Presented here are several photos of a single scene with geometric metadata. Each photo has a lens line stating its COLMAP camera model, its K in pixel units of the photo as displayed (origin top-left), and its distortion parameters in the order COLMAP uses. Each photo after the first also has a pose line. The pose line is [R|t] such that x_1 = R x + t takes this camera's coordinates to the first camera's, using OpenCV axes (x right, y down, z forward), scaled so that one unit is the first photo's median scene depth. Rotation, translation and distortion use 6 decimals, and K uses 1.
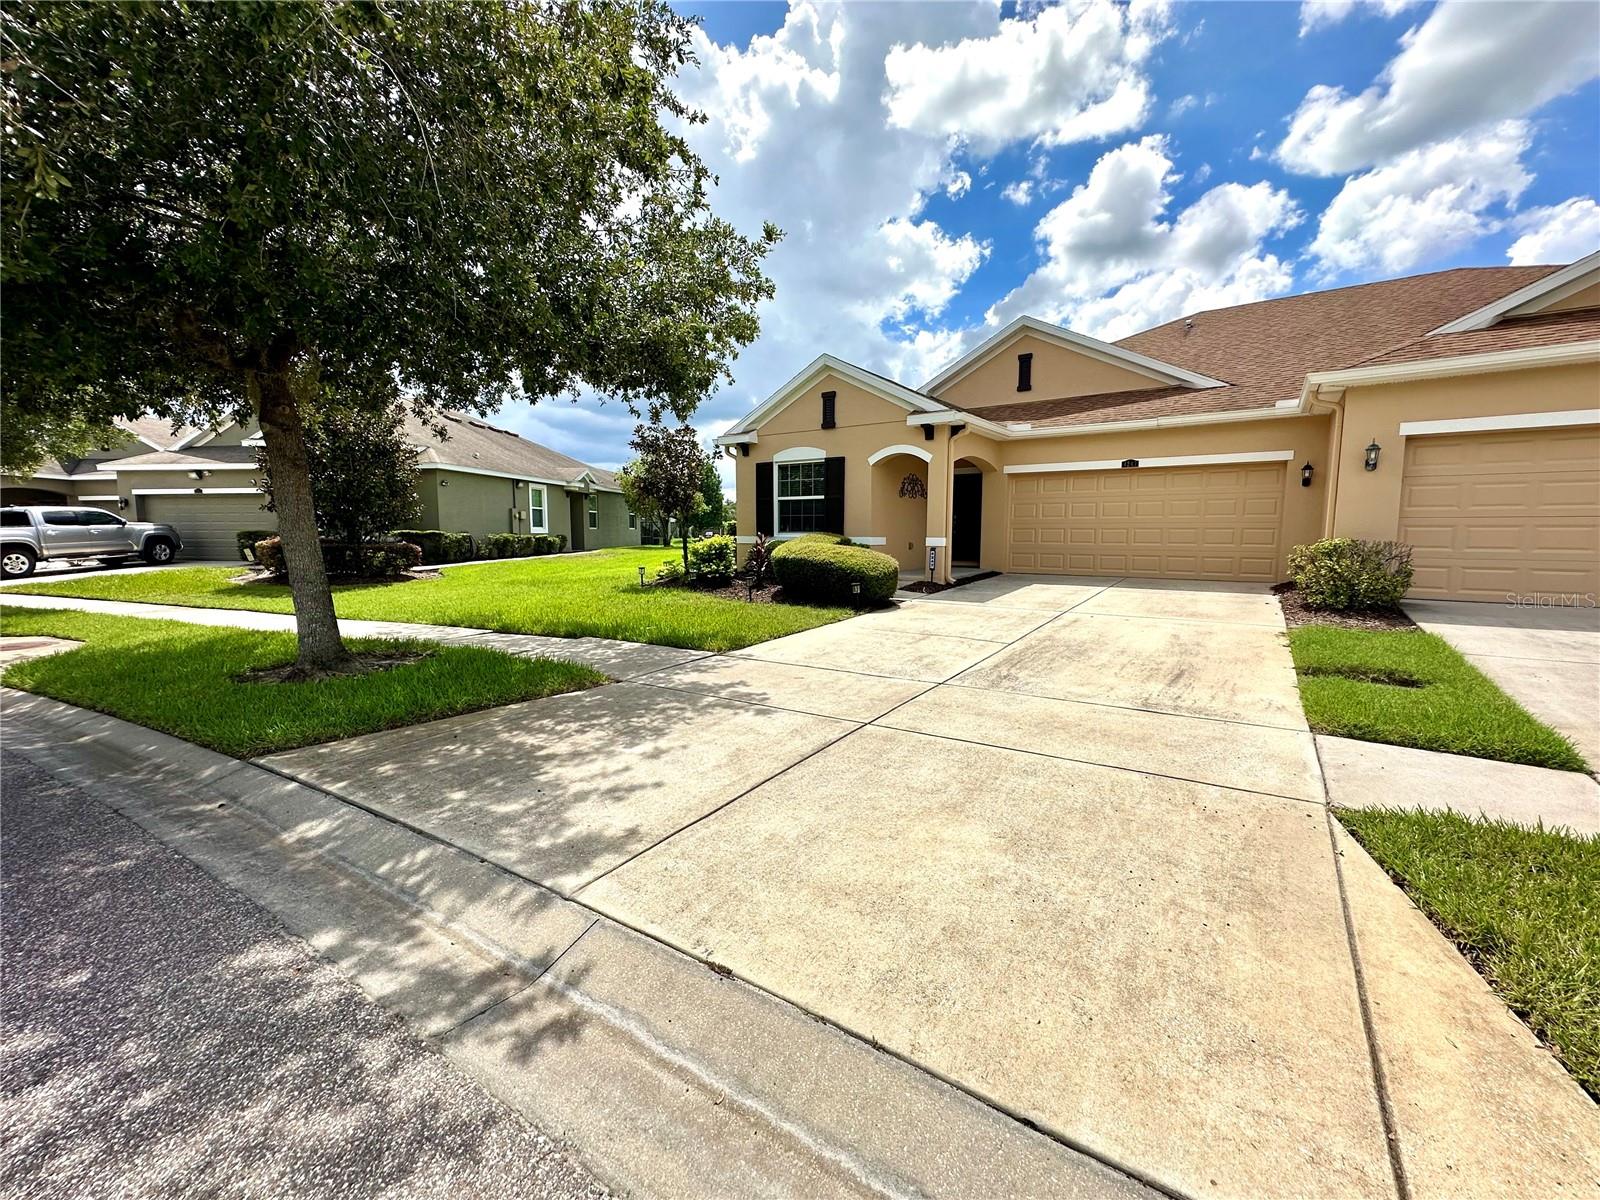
lens RADIAL K [[643.5, 0, 798.9], [0, 643.5, 595.4], [0, 0, 1]] dist [-0.002044, 0.000325]
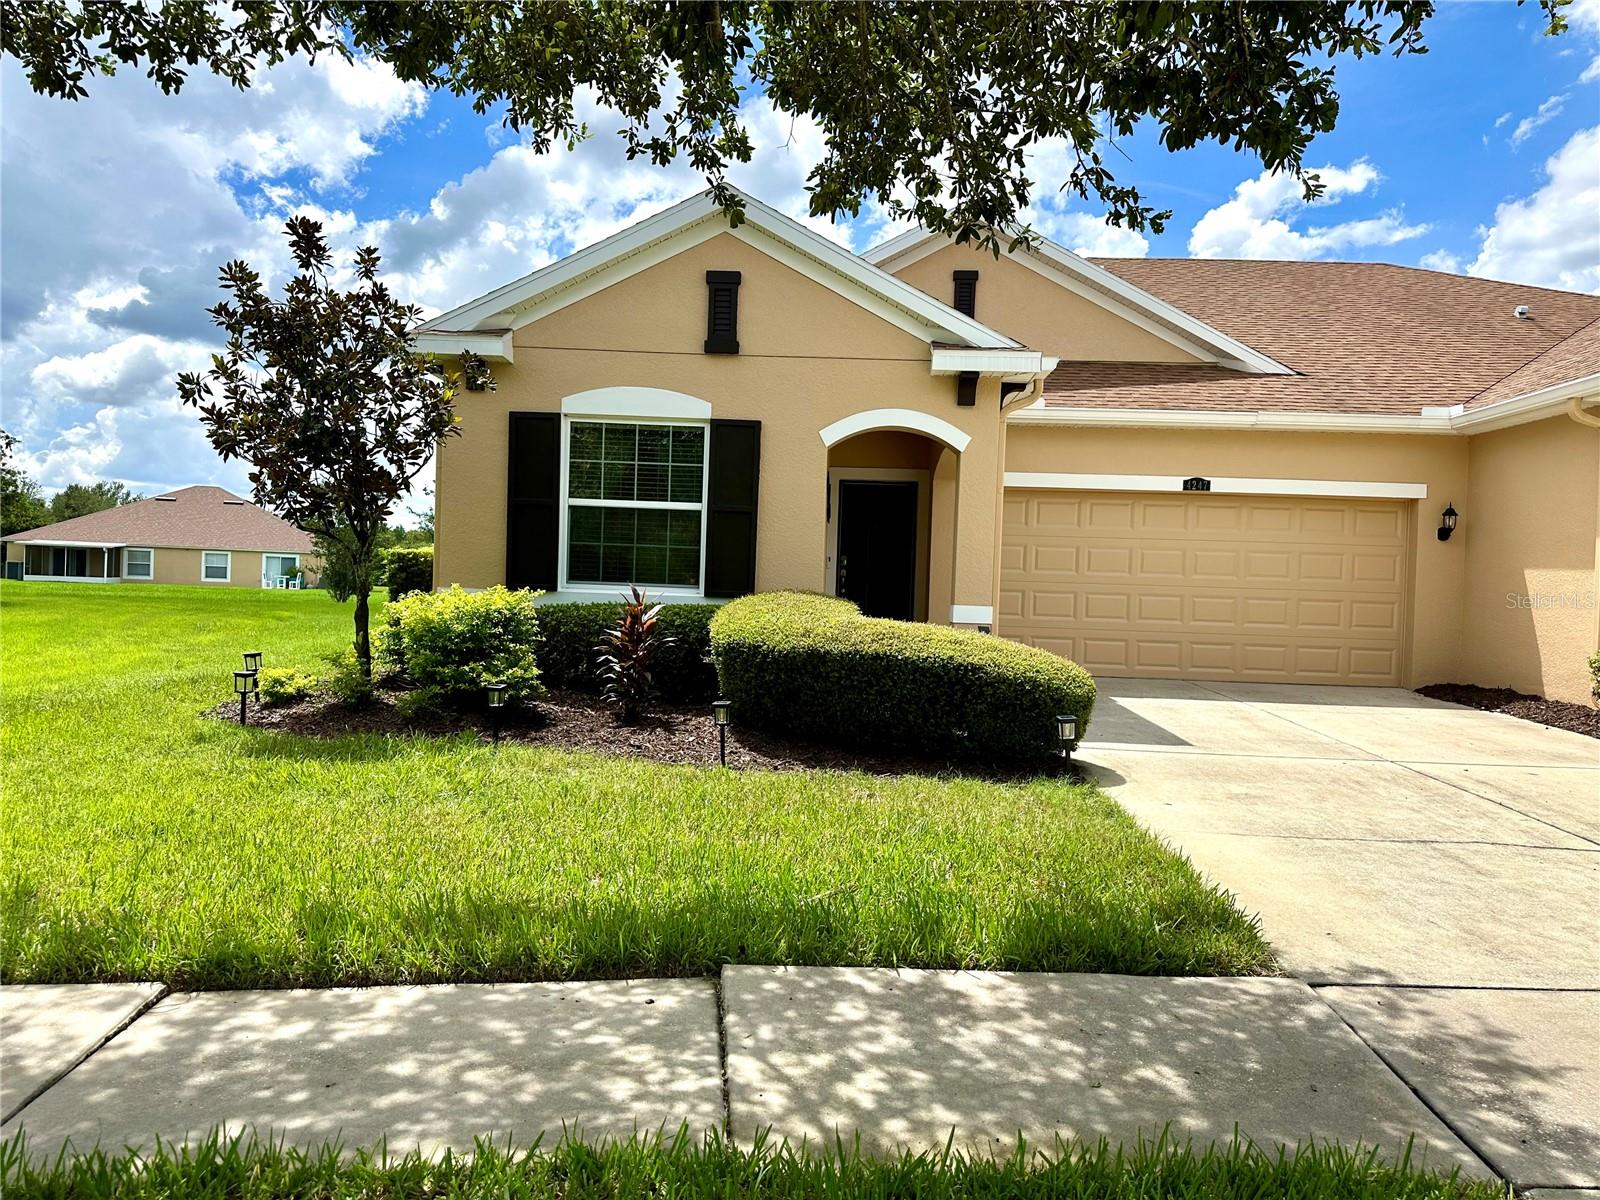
lens RADIAL K [[1142.7, 0, 800.7], [0, 1142.7, 607.7], [0, 0, 1]] dist [0.025541, 0.000803]
pose [[0.843686, 0.020631, 0.536441, -0.329879], [0.019776, 0.997389, -0.069461, -0.028793], [-0.536473, 0.069211, 0.841075, 0.320401]]
